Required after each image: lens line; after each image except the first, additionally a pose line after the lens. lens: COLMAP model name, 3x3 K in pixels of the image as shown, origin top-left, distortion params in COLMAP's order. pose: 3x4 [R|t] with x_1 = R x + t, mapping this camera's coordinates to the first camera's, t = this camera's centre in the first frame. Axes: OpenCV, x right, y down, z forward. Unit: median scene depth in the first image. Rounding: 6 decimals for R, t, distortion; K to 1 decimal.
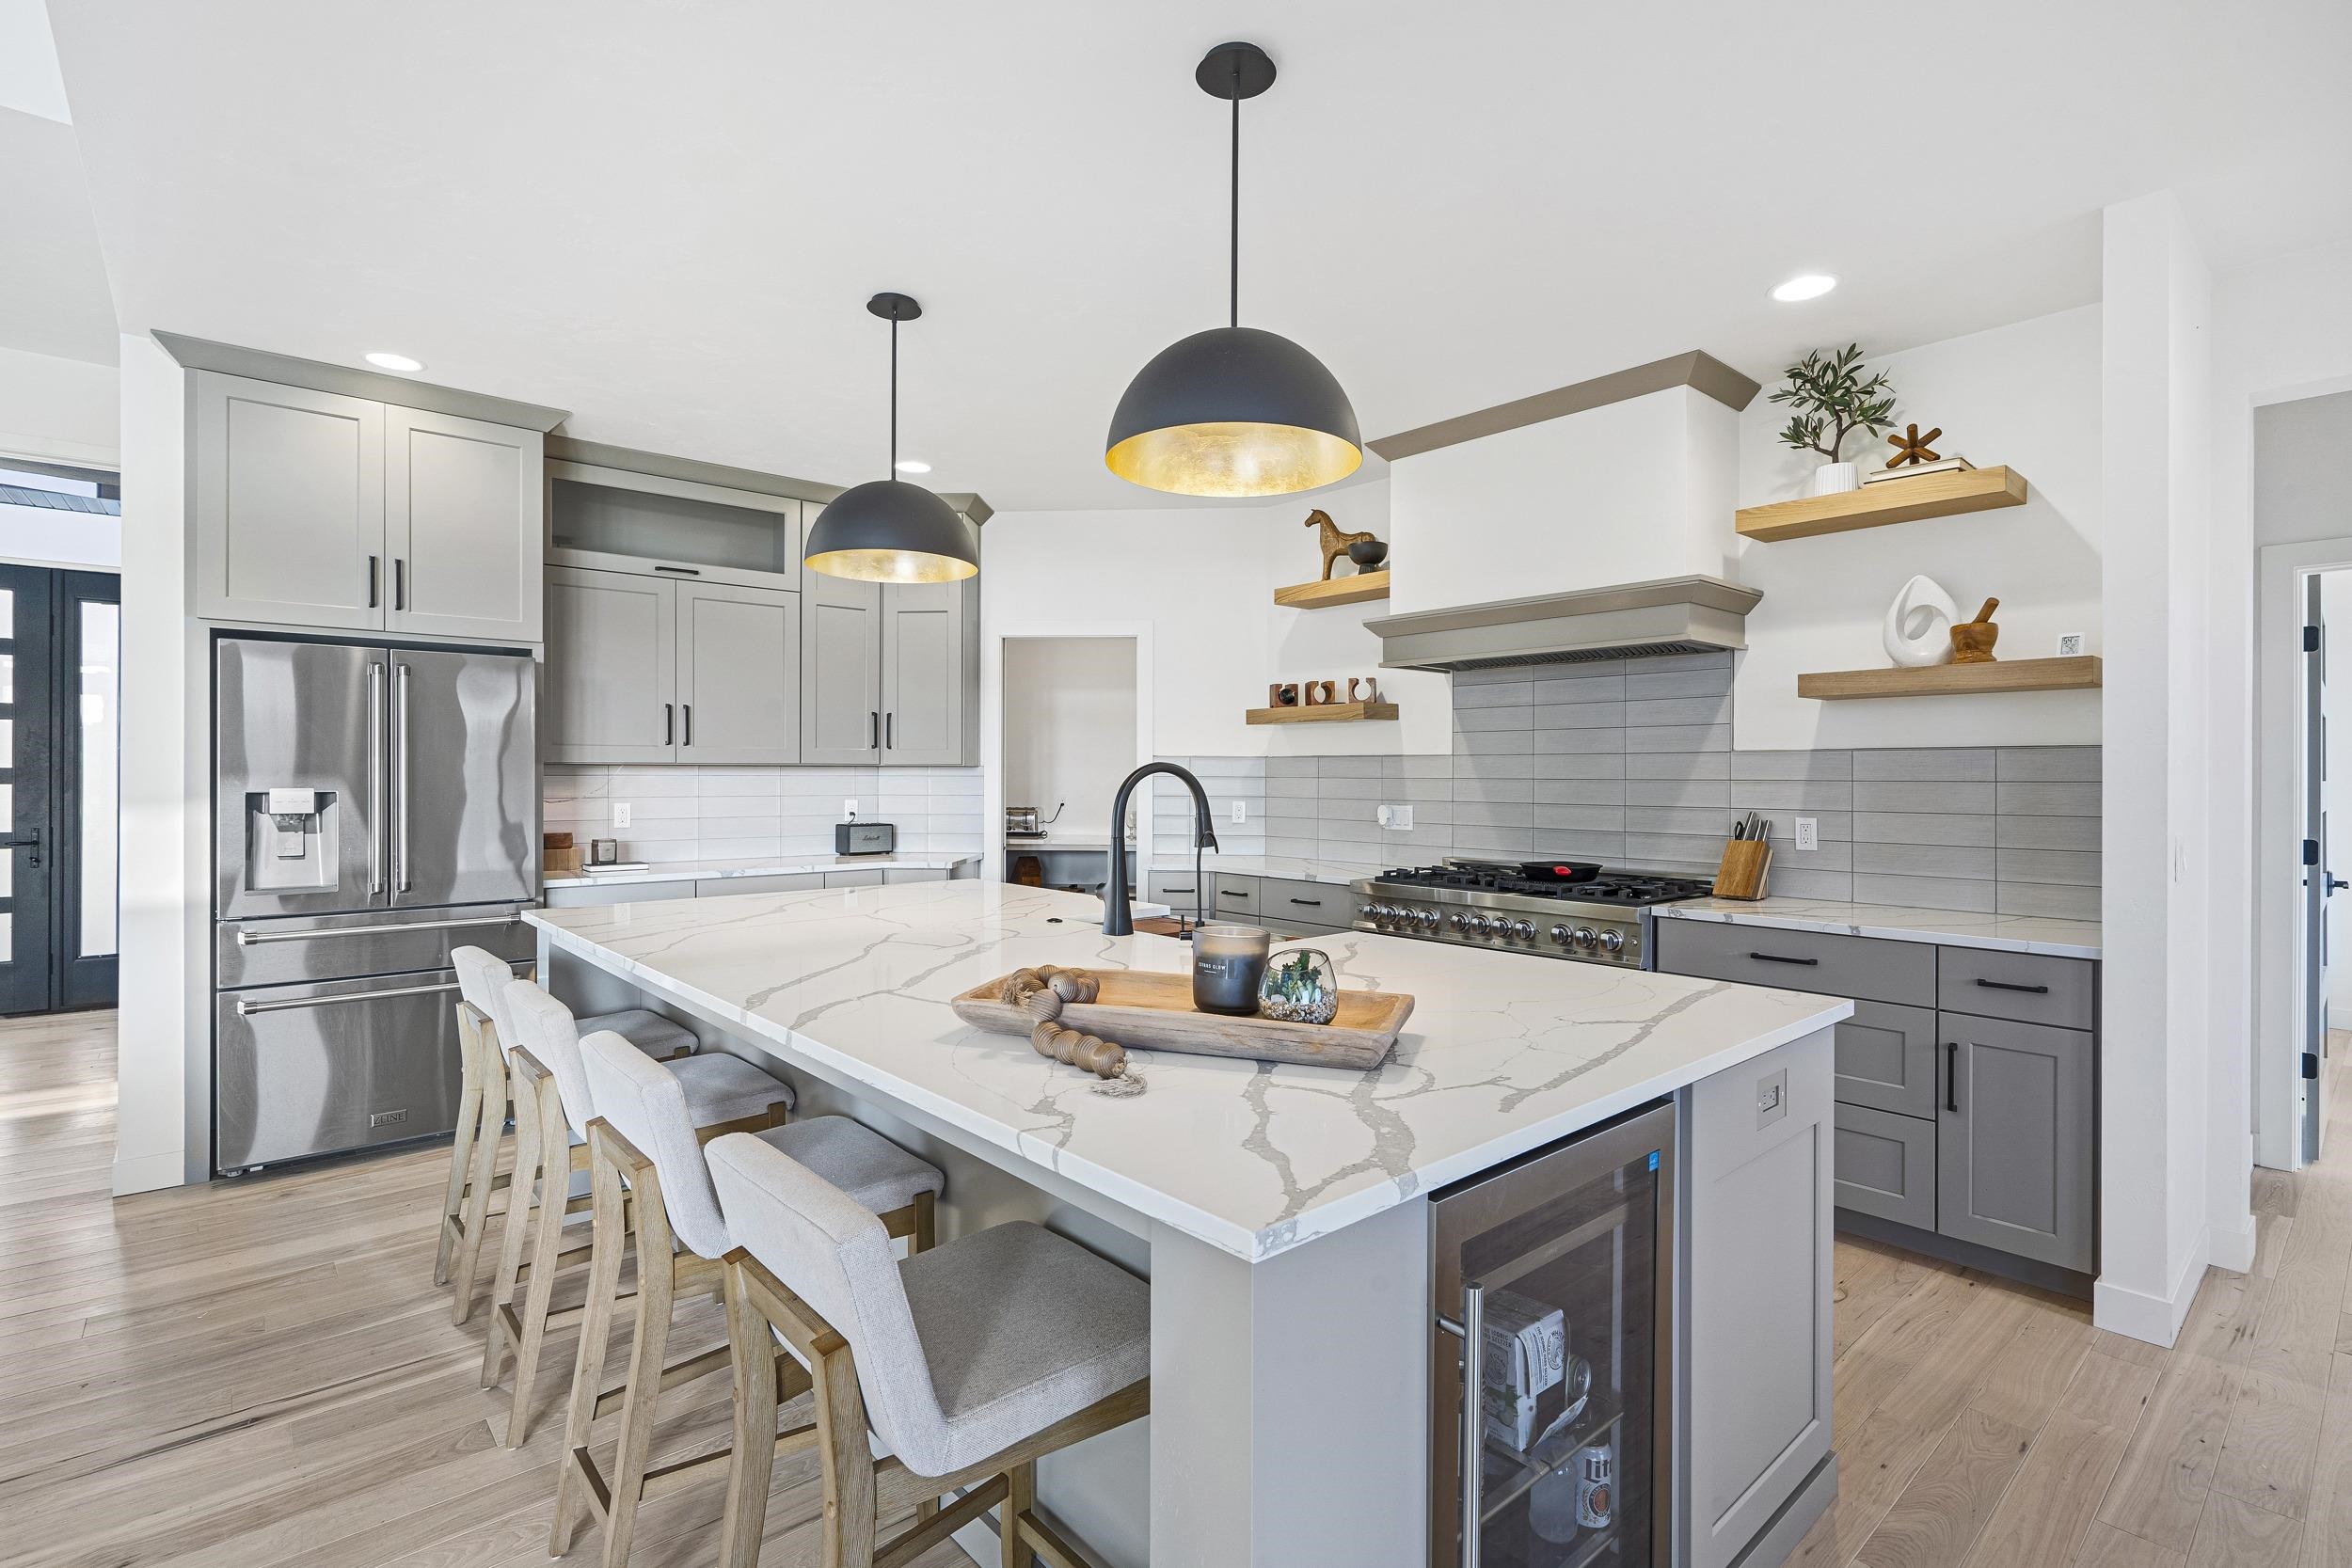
lens RADIAL K [[1100.2, 0, 1177.2], [0, 1100.2, 772.7], [0, 0, 1]] dist [-0.006111, 0.002485]
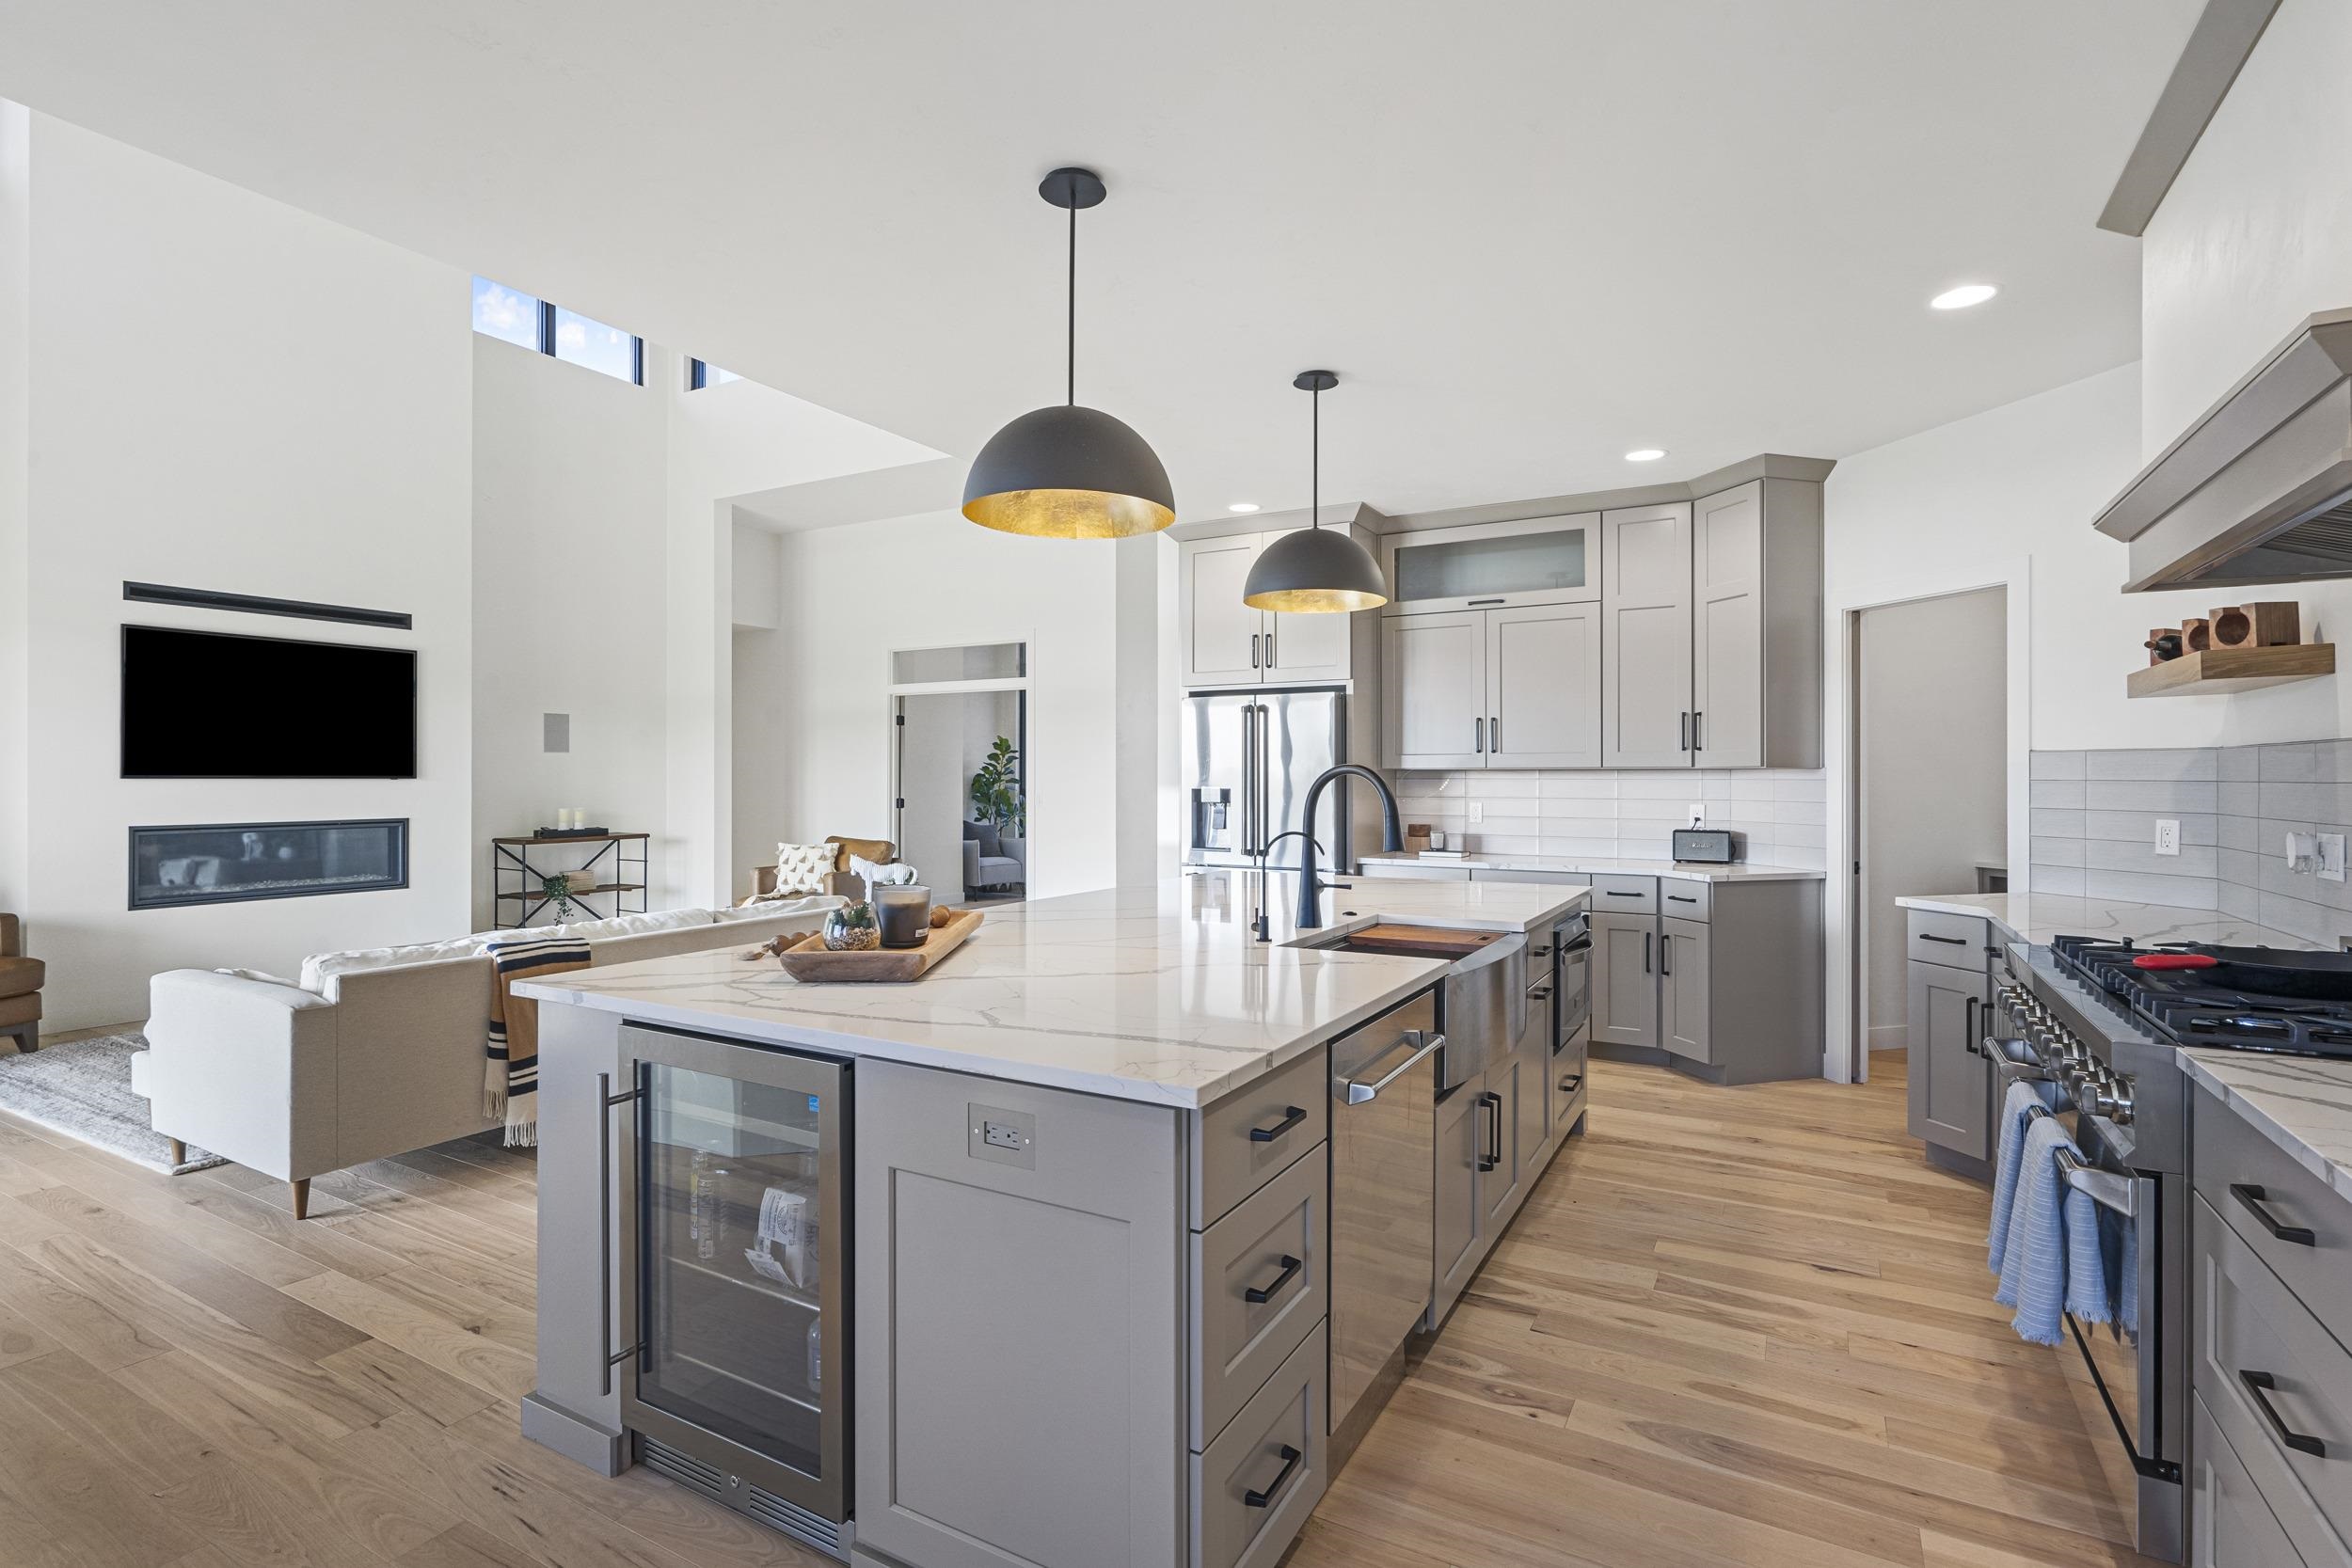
lens RADIAL K [[1100.2, 0, 1182.5], [0, 1100.2, 774.4], [0, 0, 1]] dist [-0.006111, 0.002485]
pose [[0.337206, -0.004392, -0.941421, 0.569684], [-0.000500, 0.999988, -0.004845, 0.003993], [0.941431, 0.002104, 0.337200, 0.331855]]
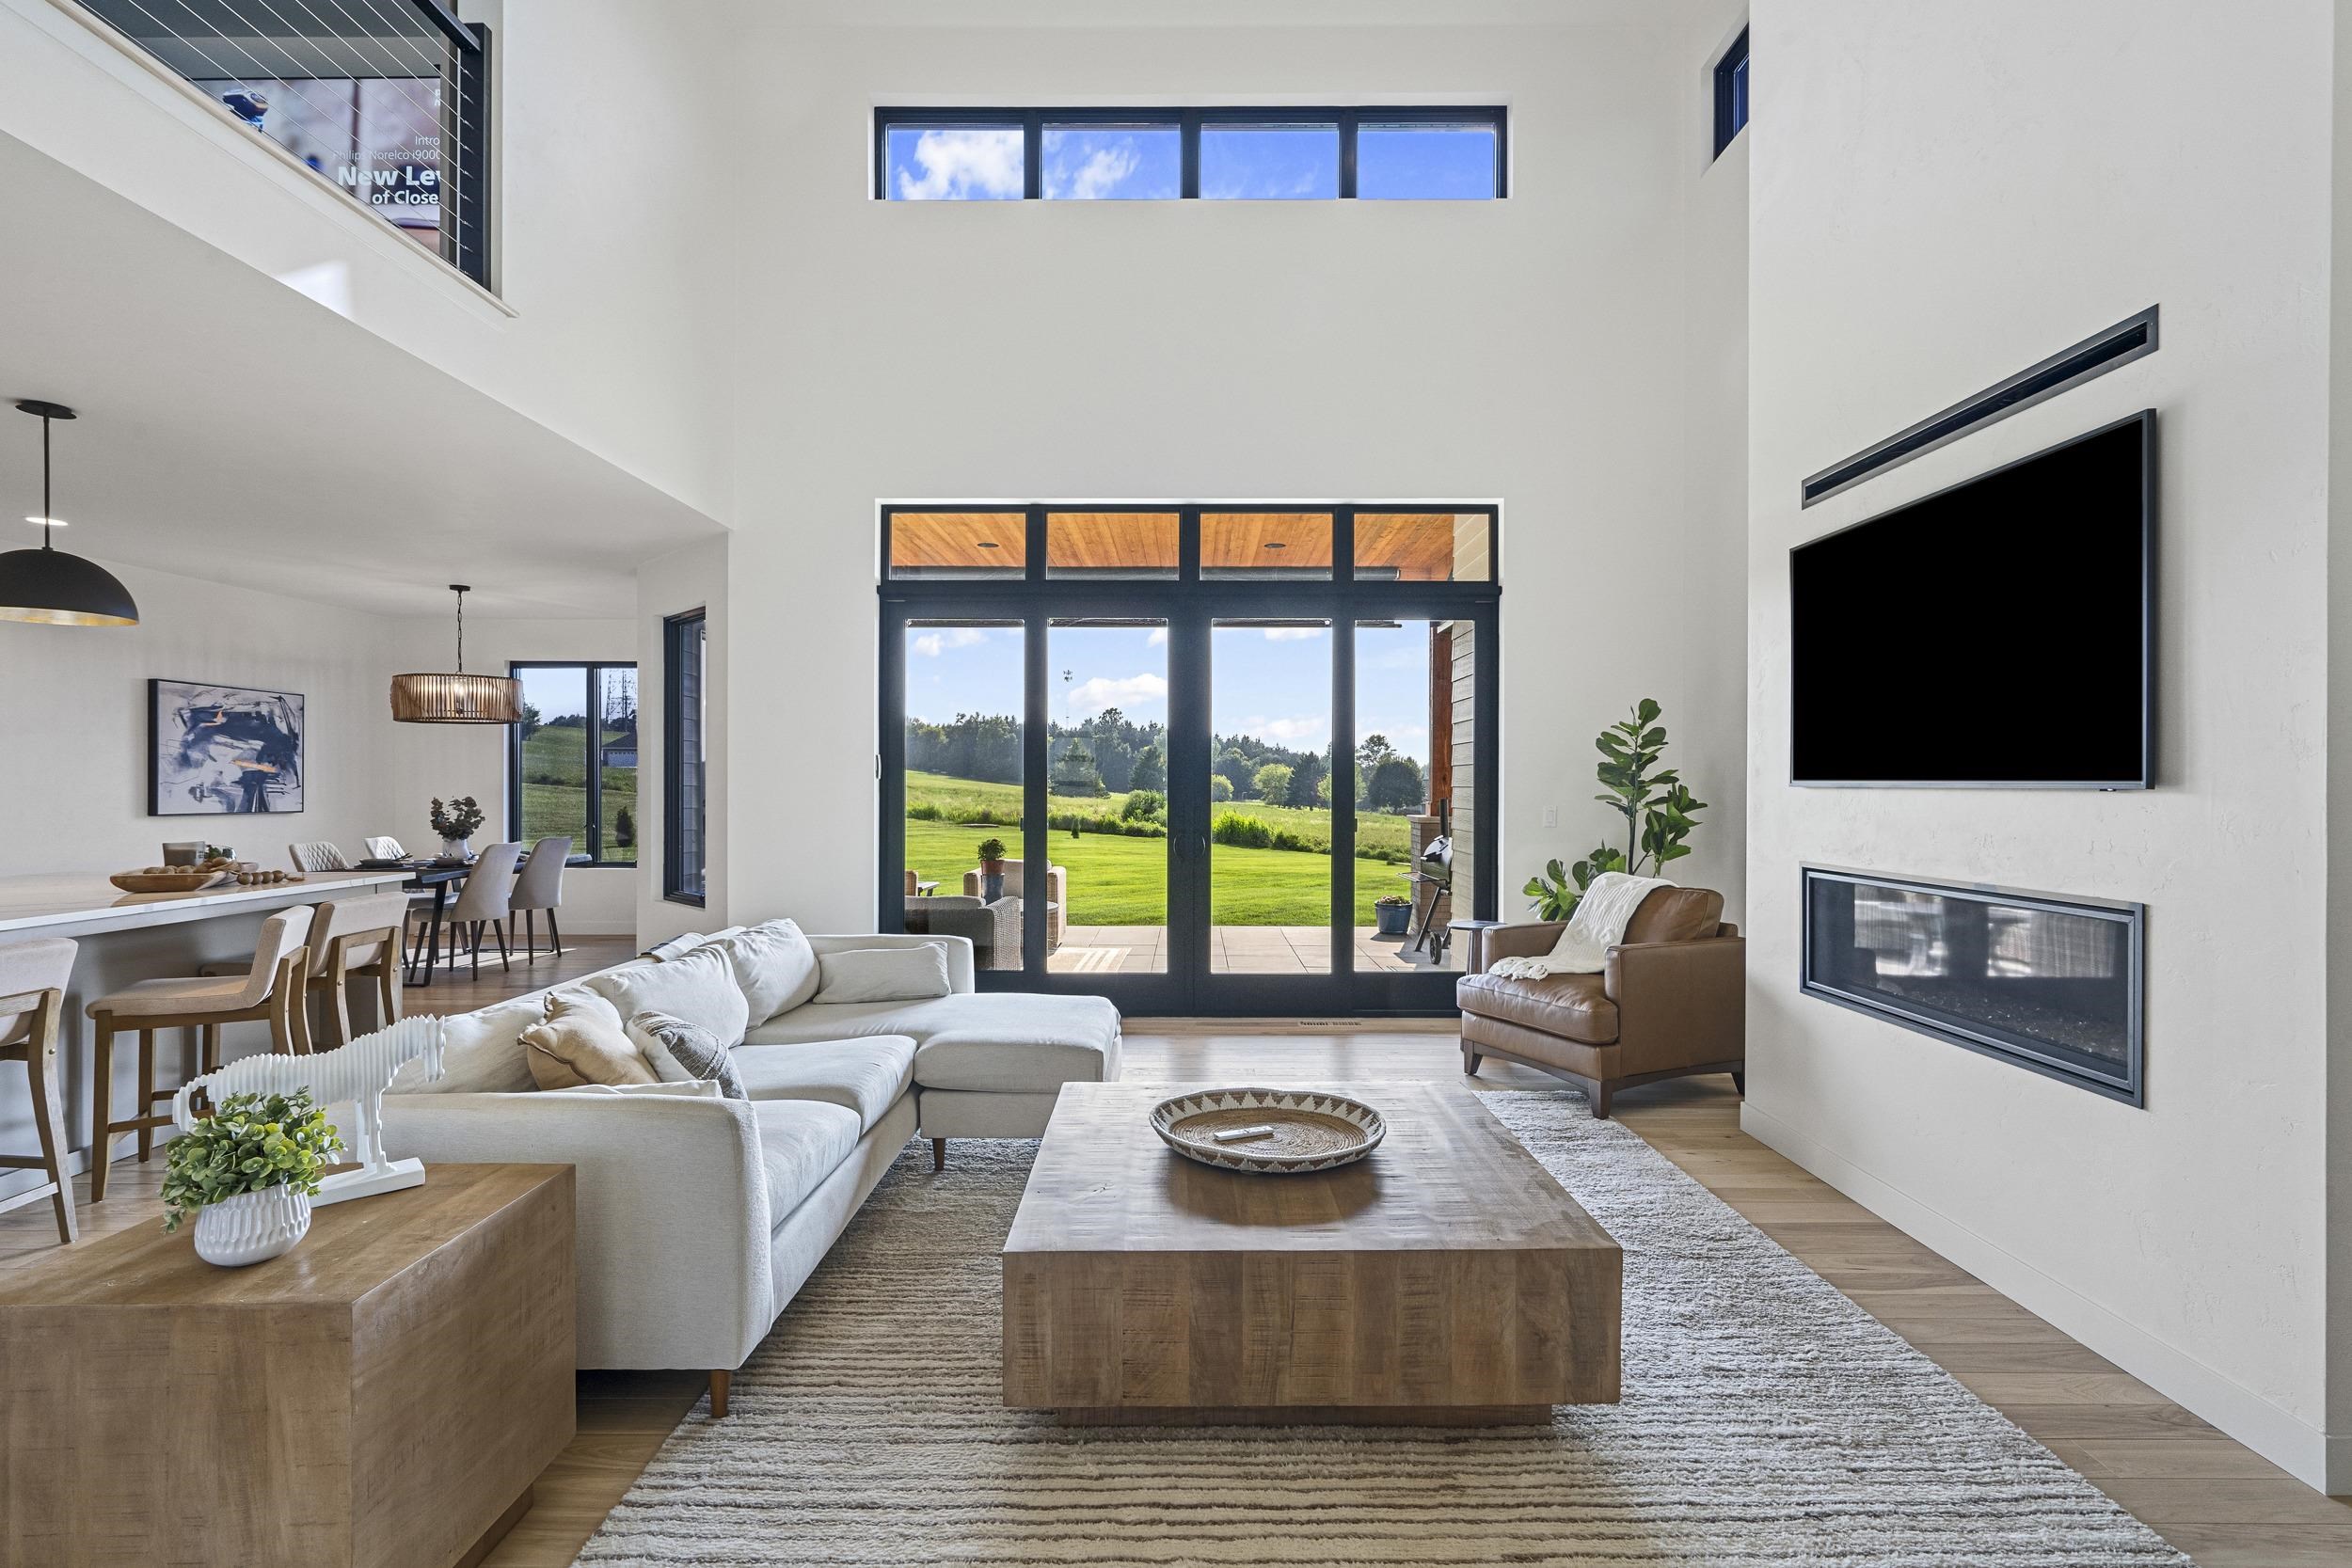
lens RADIAL K [[1100.2, 0, 1175.4], [0, 1100.2, 785.5], [0, 0, 1]] dist [-0.006111, 0.002485]
pose [[-0.750840, -0.005433, 0.660461, -1.242773], [-0.003366, 0.999985, 0.004399, 0.000419], [-0.660475, 0.001080, -0.750847, 0.529965]]
